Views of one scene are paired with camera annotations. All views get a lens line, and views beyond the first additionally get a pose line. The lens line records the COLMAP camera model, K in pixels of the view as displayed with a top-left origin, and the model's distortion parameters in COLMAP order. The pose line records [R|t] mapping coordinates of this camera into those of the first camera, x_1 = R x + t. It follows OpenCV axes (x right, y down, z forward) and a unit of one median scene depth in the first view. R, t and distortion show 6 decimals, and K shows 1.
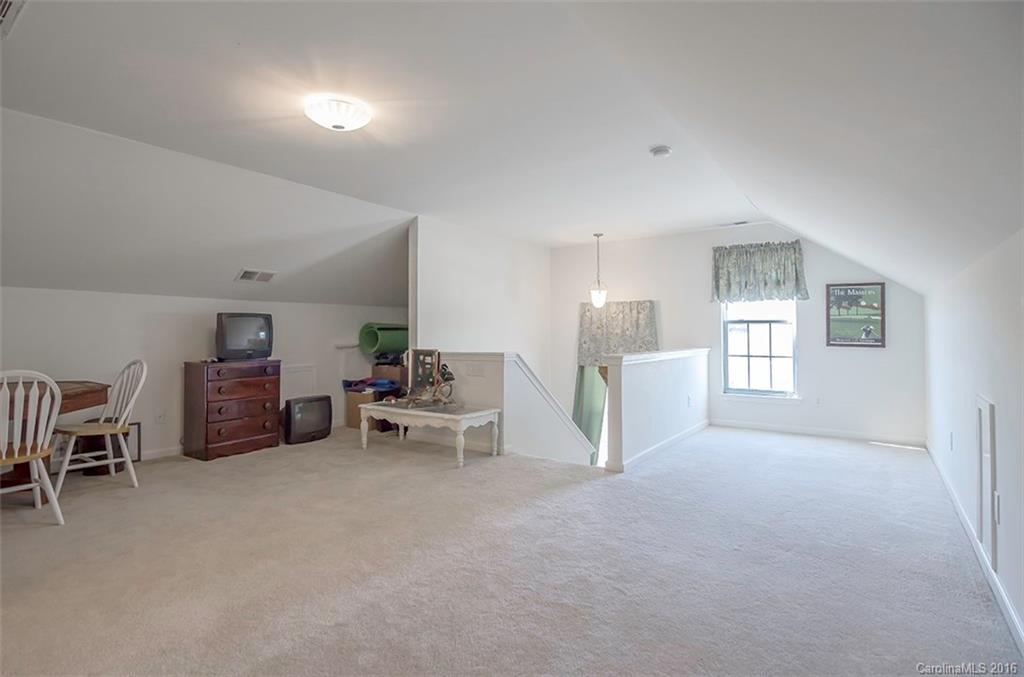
lens RADIAL K [[498.0, 0, 510.7], [0, 498.0, 315.7], [0, 0, 1]] dist [-0.010516, -0.006629]
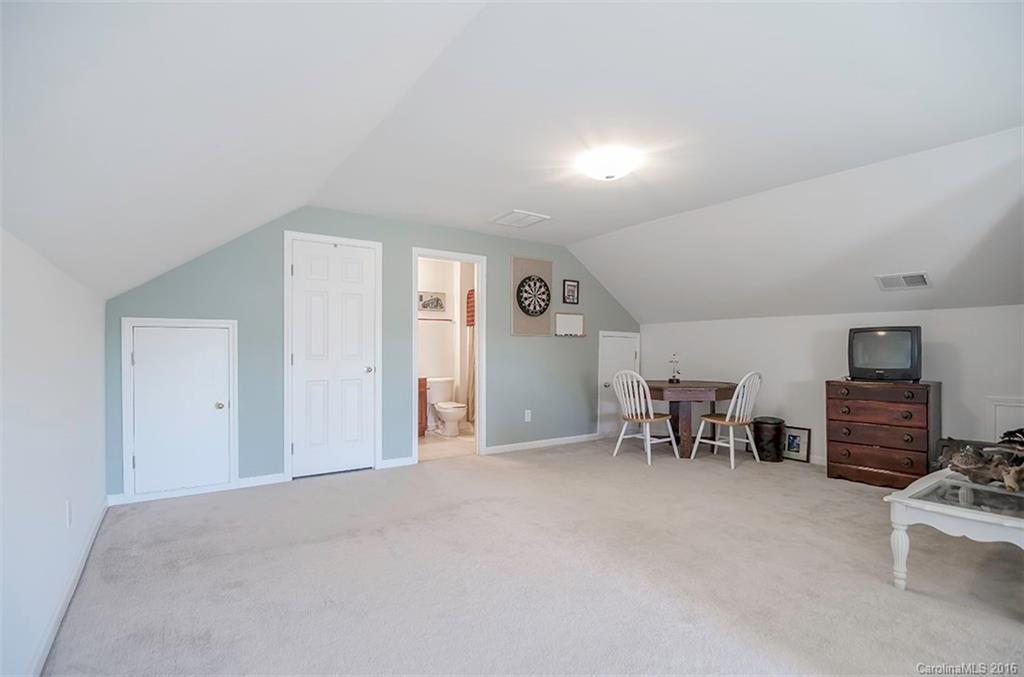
lens RADIAL K [[498.0, 0, 505.1], [0, 498.0, 353.6], [0, 0, 1]] dist [-0.010516, -0.006629]
pose [[-0.339480, 0.009766, -0.940563, 0.547306], [0.035129, 0.999380, -0.002303, 0.021773], [0.939957, -0.033823, -0.339613, 0.733497]]
